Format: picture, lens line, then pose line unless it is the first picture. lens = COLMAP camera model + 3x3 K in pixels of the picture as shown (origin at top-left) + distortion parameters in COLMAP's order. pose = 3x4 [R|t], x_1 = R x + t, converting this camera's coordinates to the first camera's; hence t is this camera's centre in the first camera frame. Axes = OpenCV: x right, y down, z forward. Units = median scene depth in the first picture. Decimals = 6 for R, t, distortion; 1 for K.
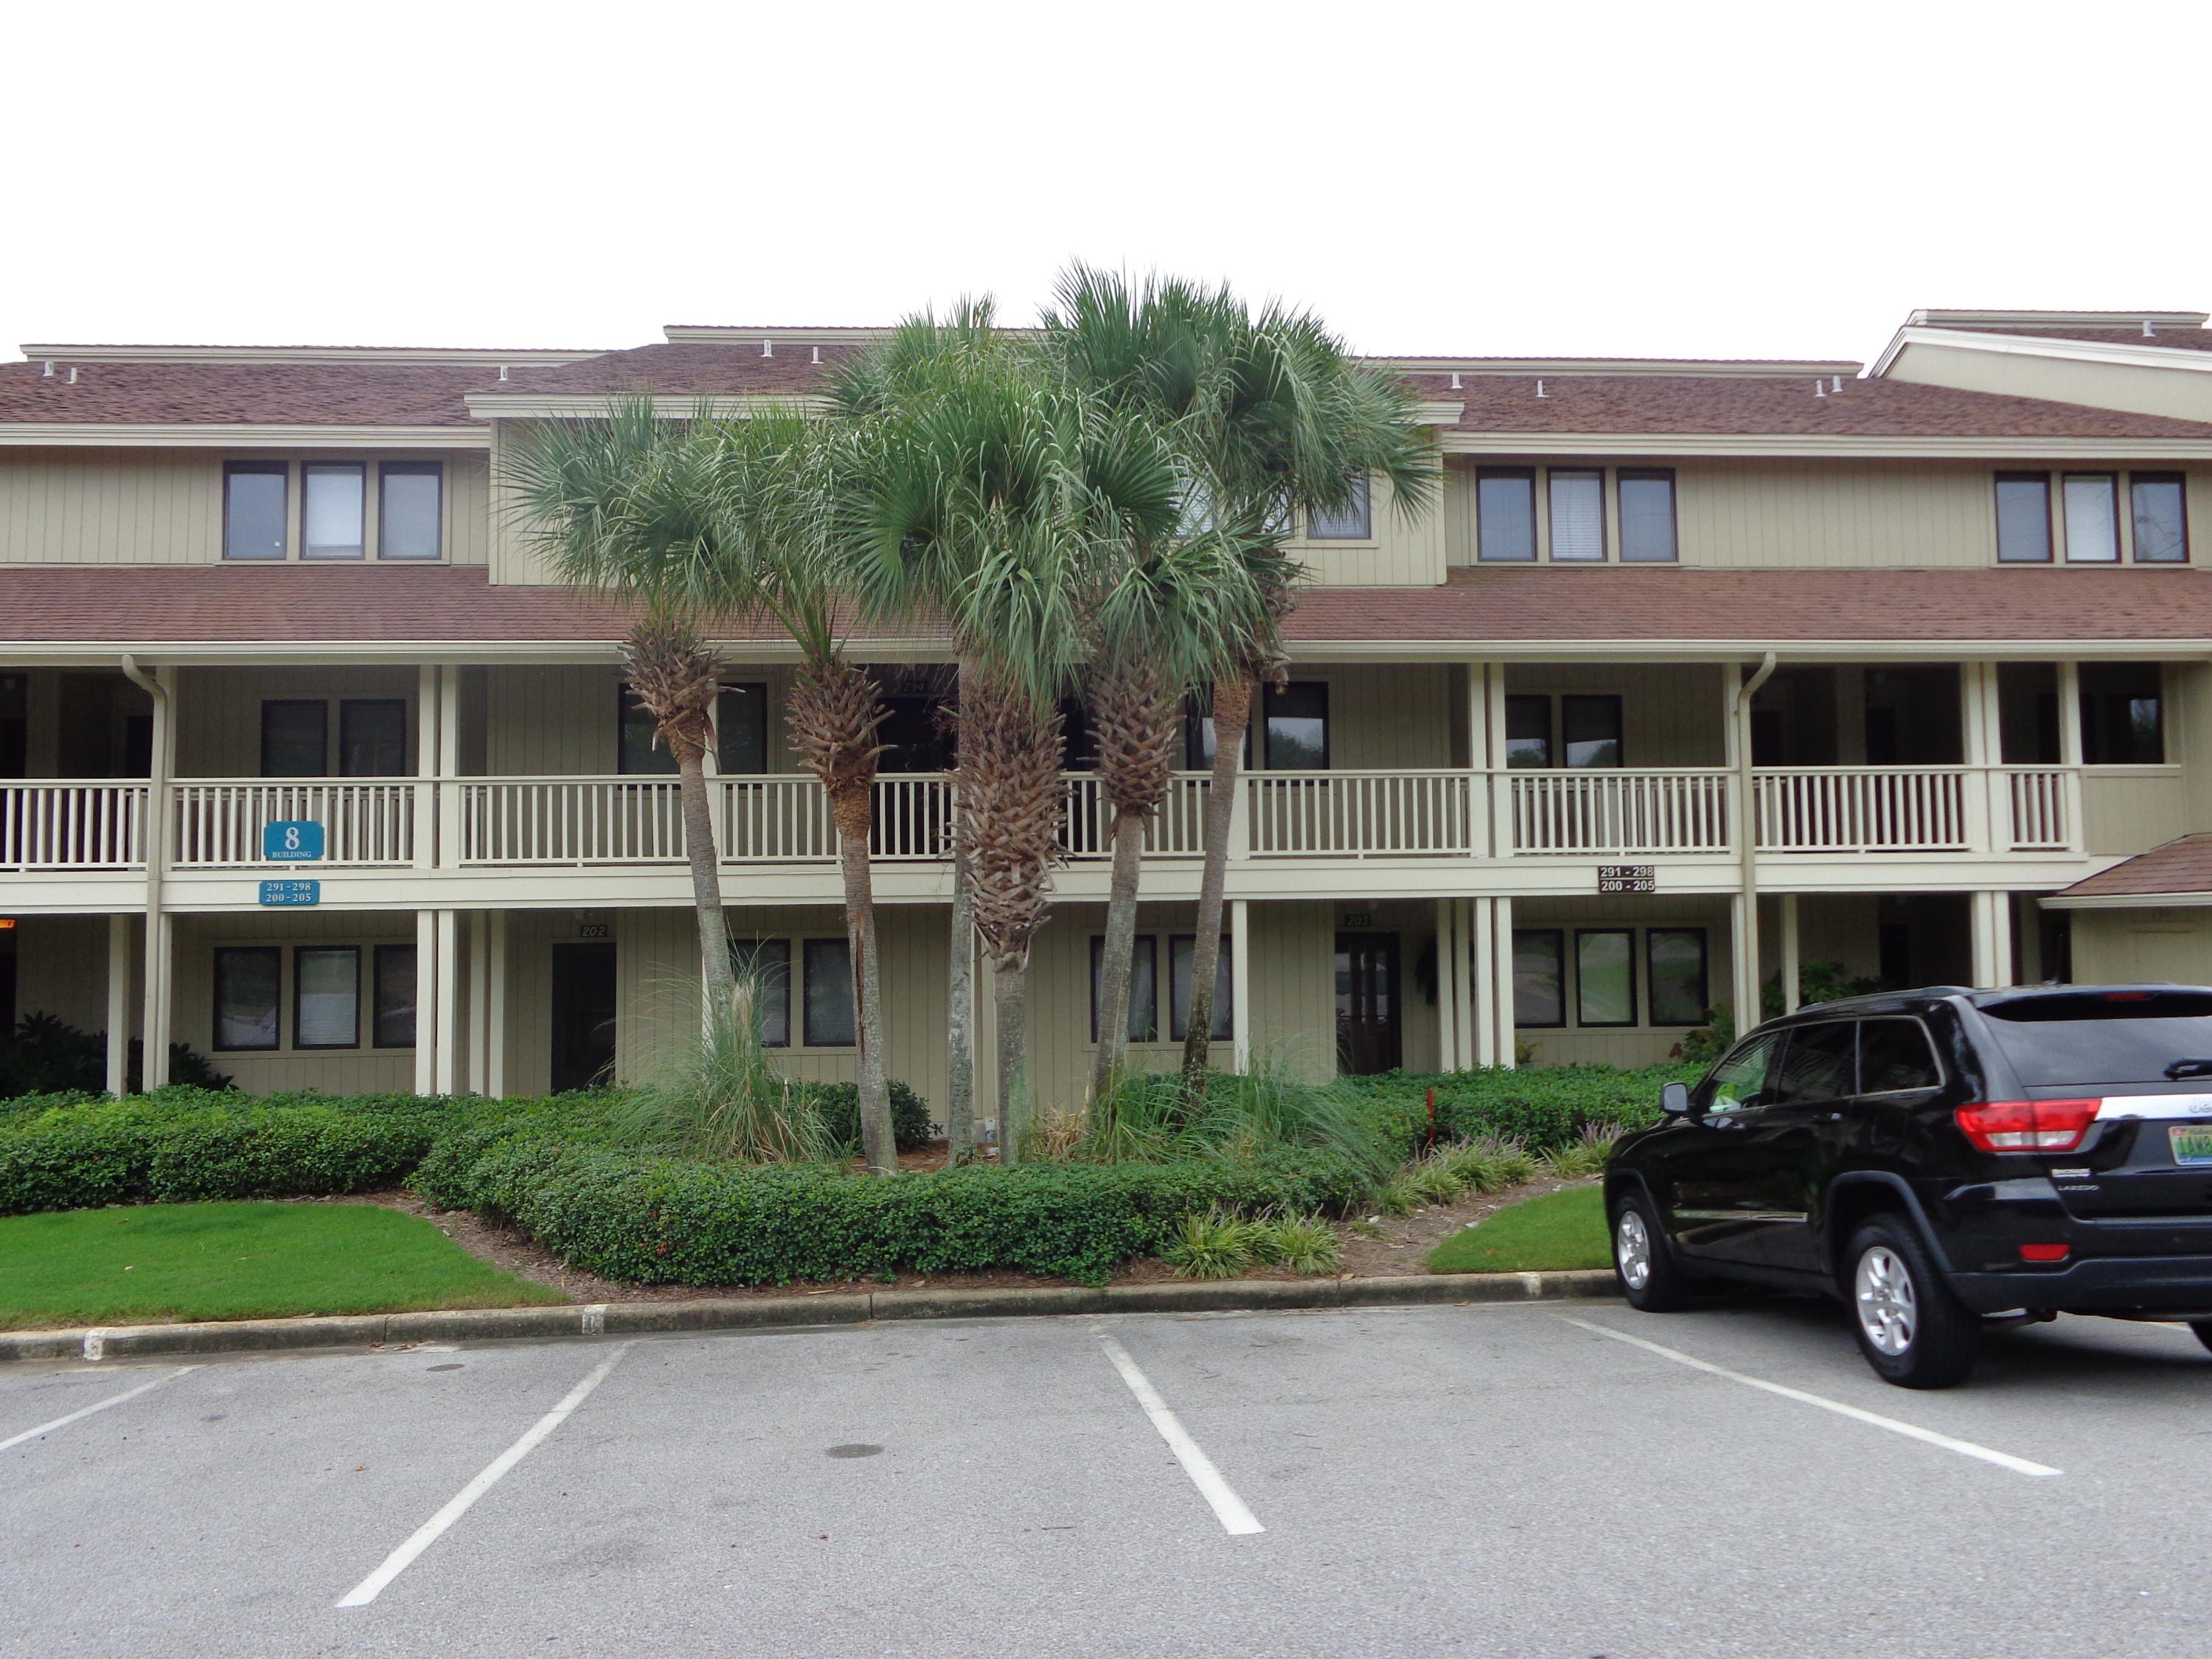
lens RADIAL K [[1652.8, 0, 1106.0], [0, 1652.8, 829.5], [0, 0, 1]] dist [-0.002040, 0.010391]
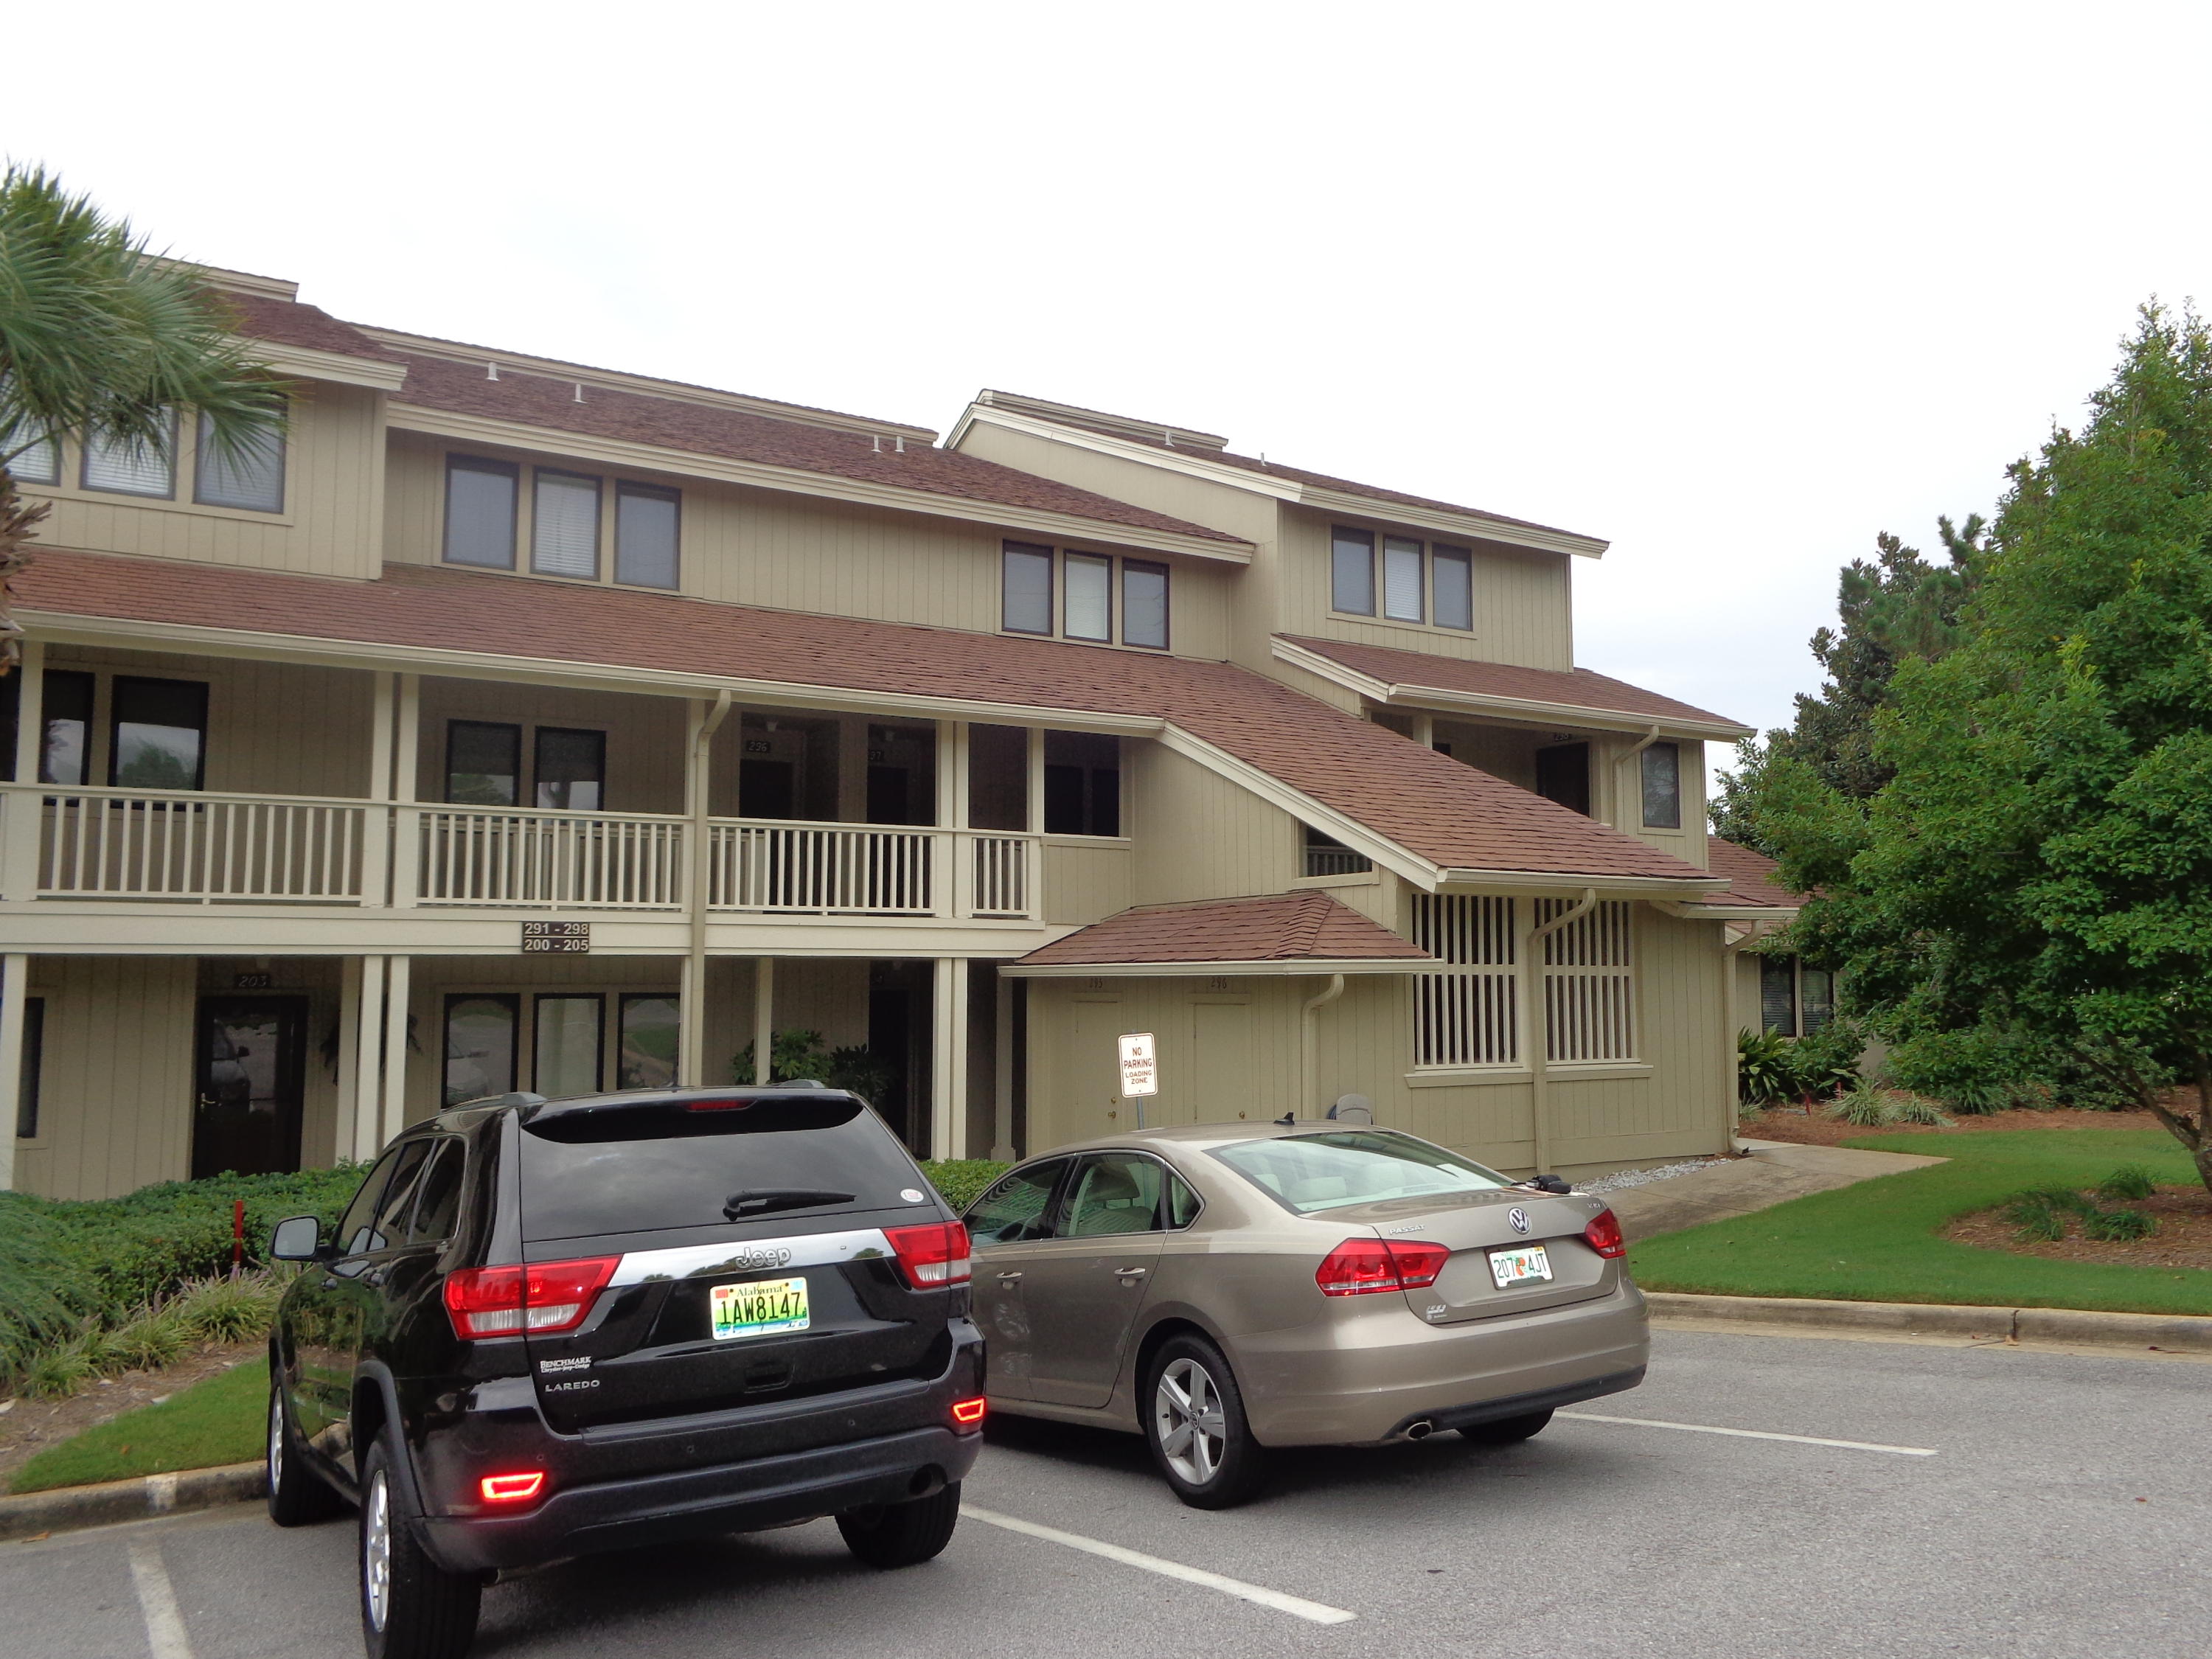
lens RADIAL K [[1652.8, 0, 1106.0], [0, 1652.8, 829.5], [0, 0, 1]] dist [-0.002040, 0.010391]
pose [[0.888815, 0.052914, 0.455201, 0.169278], [-0.037629, 0.998384, -0.042582, -0.000372], [-0.456719, 0.020719, 0.889370, 0.095284]]
